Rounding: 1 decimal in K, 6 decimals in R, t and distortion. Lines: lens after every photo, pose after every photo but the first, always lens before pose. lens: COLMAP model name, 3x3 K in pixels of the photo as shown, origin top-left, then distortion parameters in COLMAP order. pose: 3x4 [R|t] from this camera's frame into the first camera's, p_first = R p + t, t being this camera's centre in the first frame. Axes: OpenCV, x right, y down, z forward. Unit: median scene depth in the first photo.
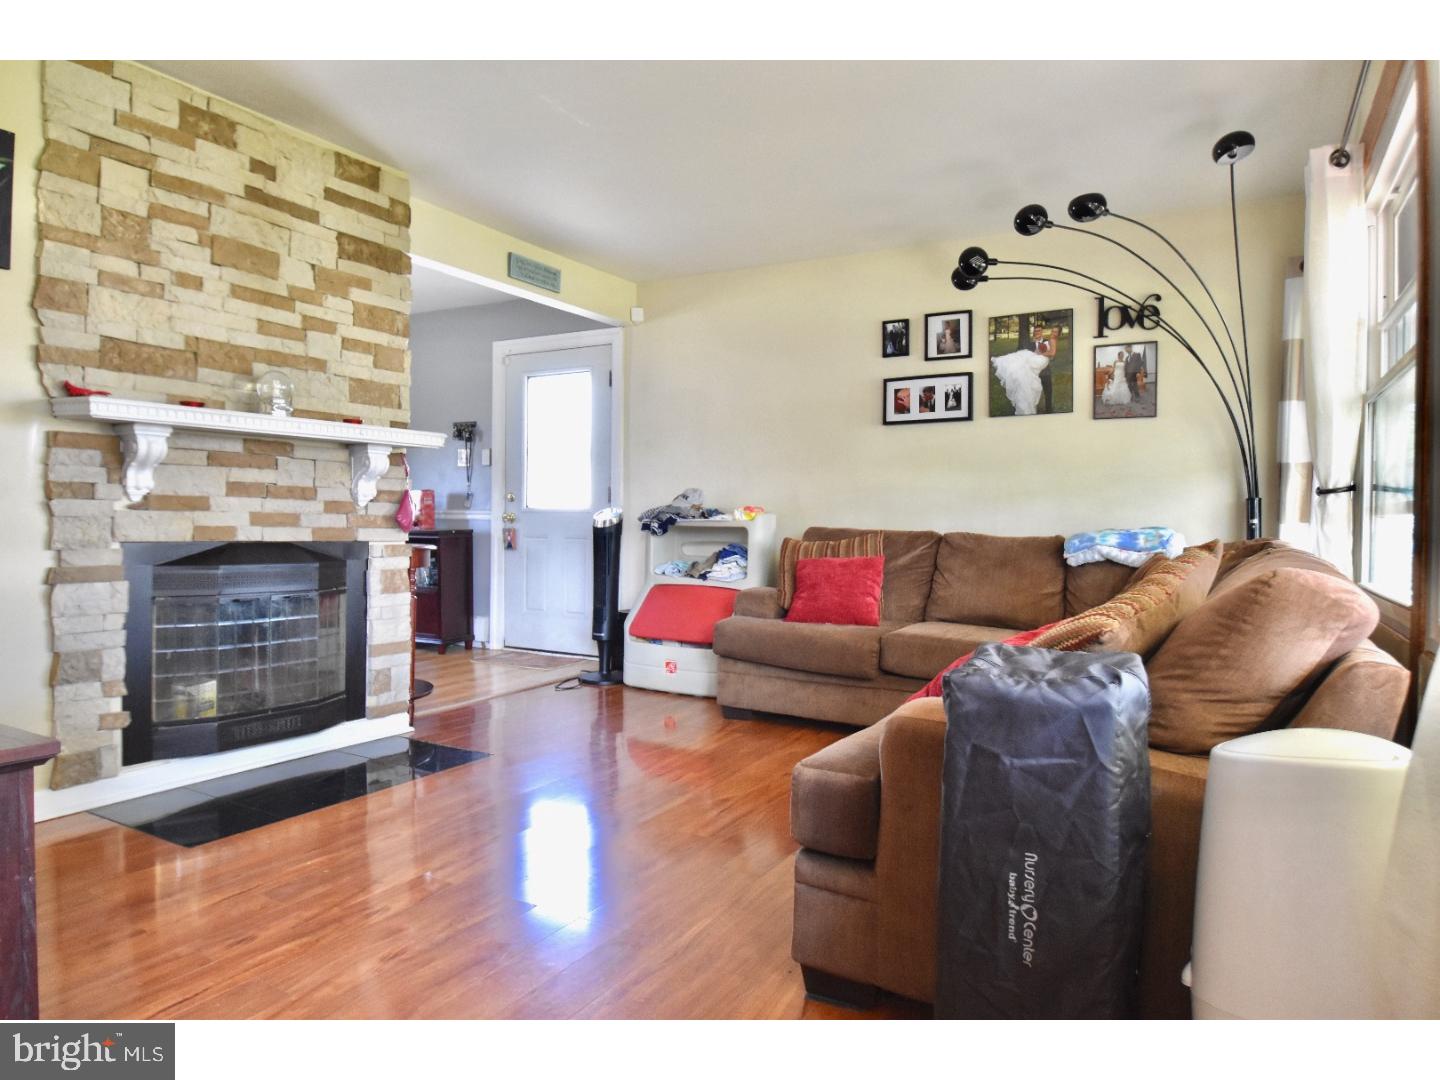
lens RADIAL K [[924.8, 0, 717.0], [0, 924.8, 532.1], [0, 0, 1]] dist [-0.007378, -0.001664]
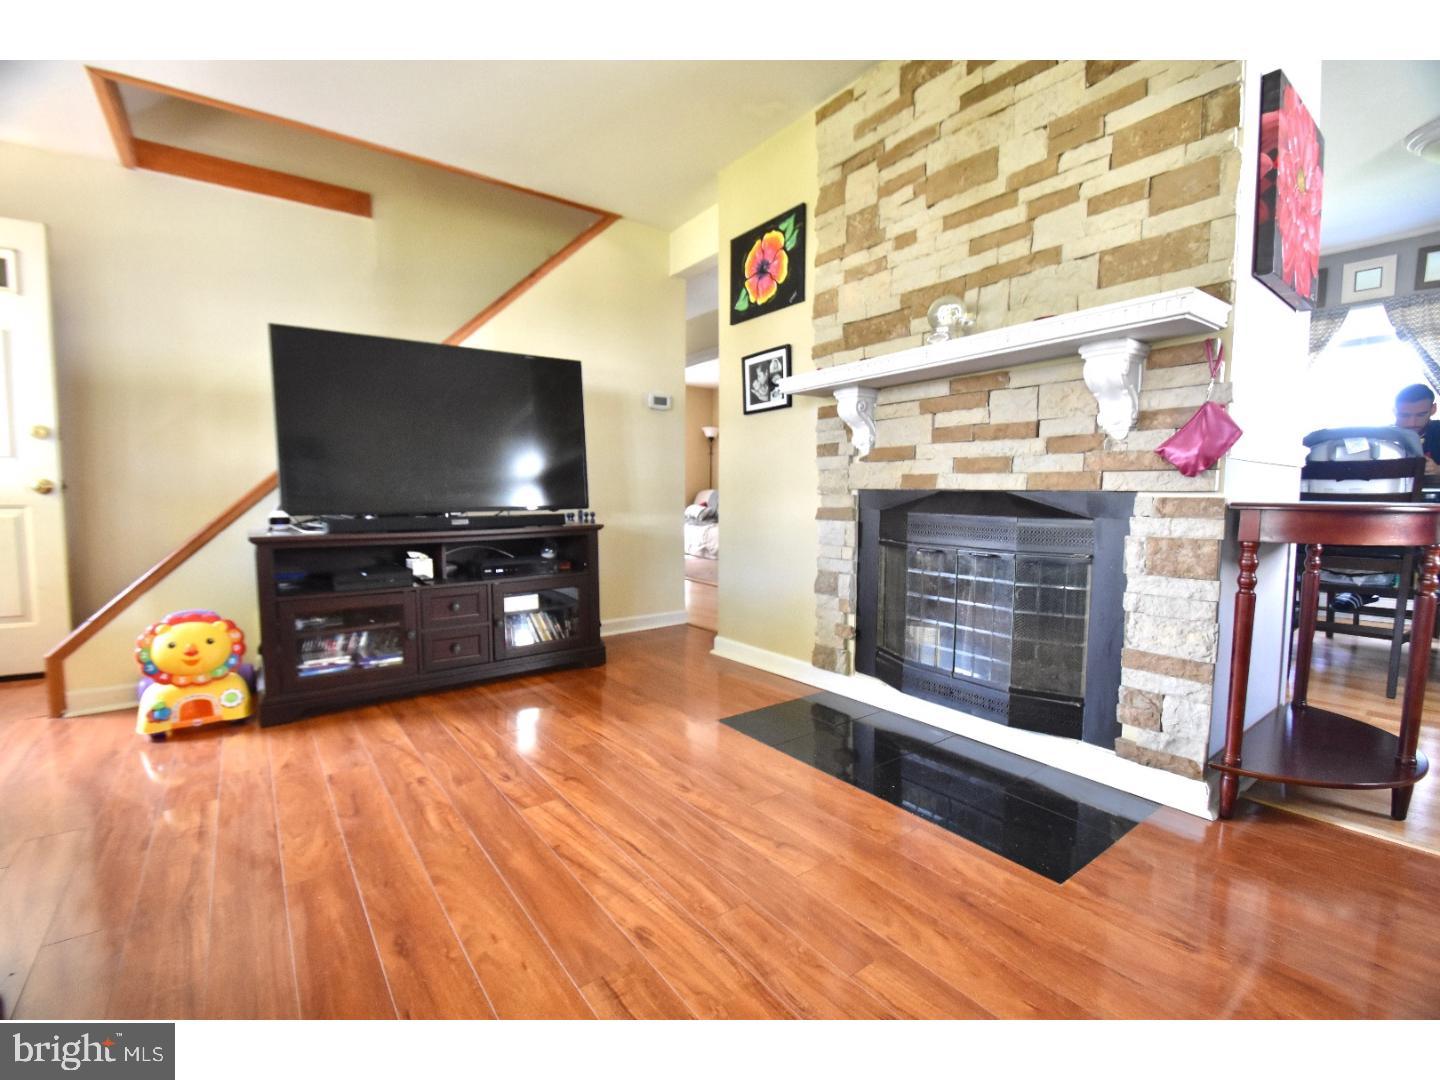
lens RADIAL K [[628.1, 0, 719.9], [0, 628.1, 547.3], [0, 0, 1]] dist [-0.001896, -0.011103]
pose [[-0.403496, 0.065652, -0.912623, 0.173276], [-0.016977, 0.996714, 0.079207, 0.021841], [0.914824, 0.047453, -0.401055, 1.044931]]
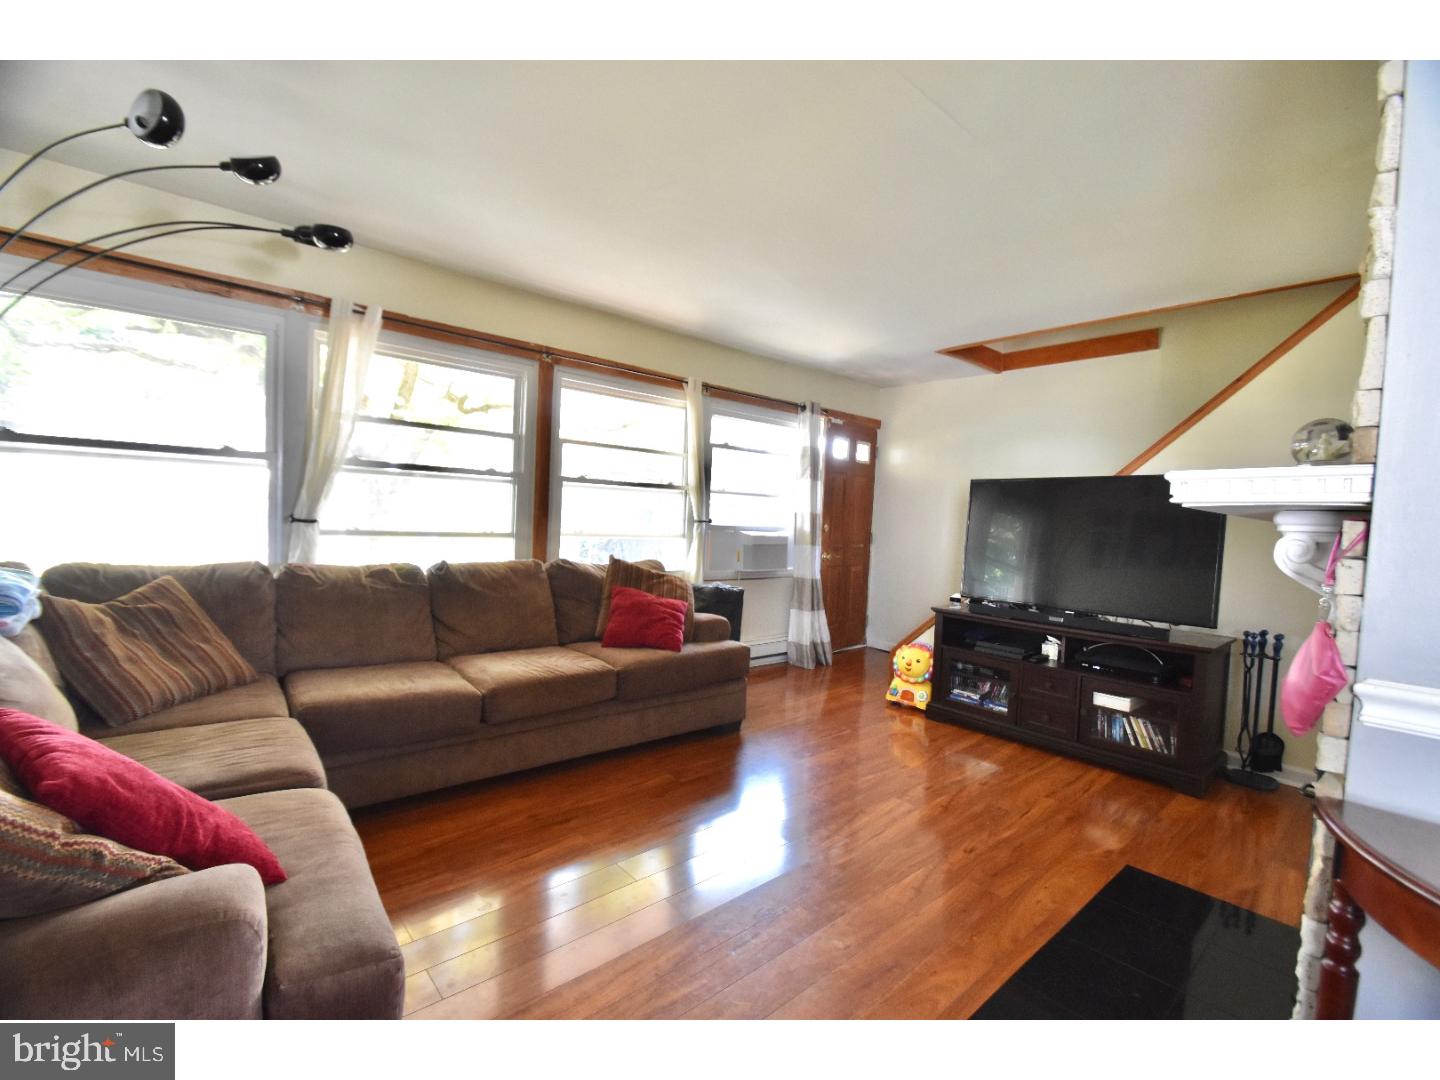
lens RADIAL K [[628.1, 0, 717.8], [0, 628.1, 539.5], [0, 0, 1]] dist [-0.001896, -0.011103]
pose [[-0.942037, -0.069565, 0.328217, -0.234545], [-0.054540, 0.997008, 0.054776, -0.095548], [-0.331045, 0.033700, -0.943013, 1.547678]]
